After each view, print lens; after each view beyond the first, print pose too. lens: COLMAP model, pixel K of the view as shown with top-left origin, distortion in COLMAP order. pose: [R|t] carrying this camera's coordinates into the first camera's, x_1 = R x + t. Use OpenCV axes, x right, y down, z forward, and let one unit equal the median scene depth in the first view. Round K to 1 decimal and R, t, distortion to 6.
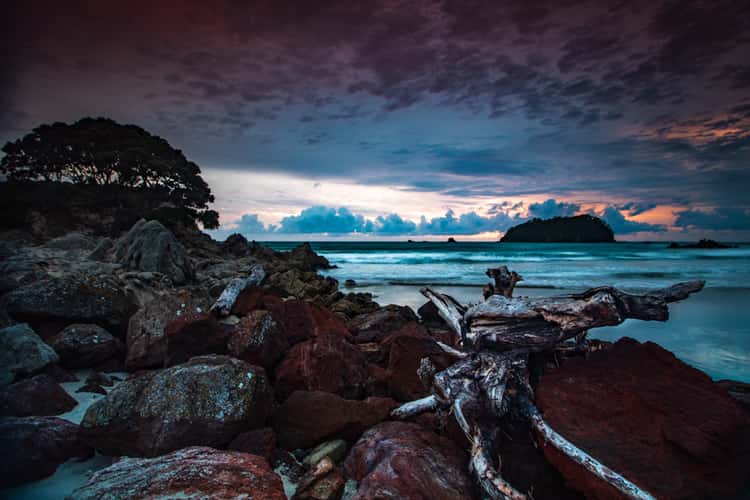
lens RADIAL K [[407.0, 0, 375.0], [0, 407.0, 250.0], [0, 0, 1]] dist [-0.002829, -0.000921]
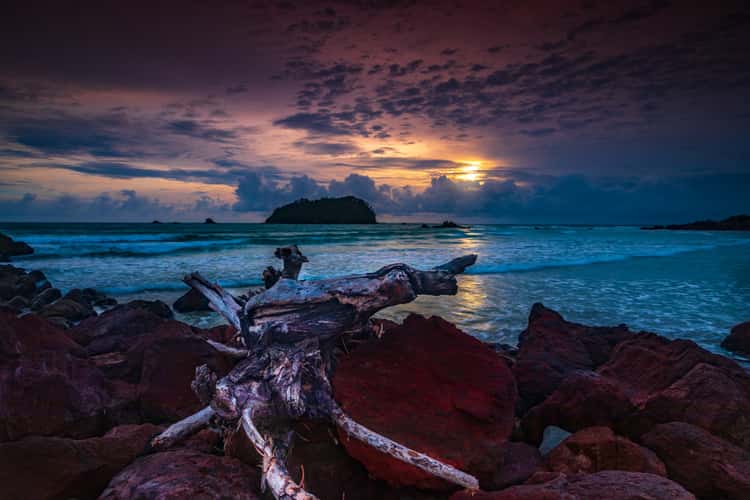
lens RADIAL K [[442.8, 0, 375.0], [0, 442.8, 250.0], [0, 0, 1]] dist [-0.000724, 0.002442]
pose [[0.855541, -0.023729, 0.517191, -0.026284], [0.002992, 0.999159, 0.040892, 0.012288], [-0.517726, -0.033437, 0.854893, 0.113659]]
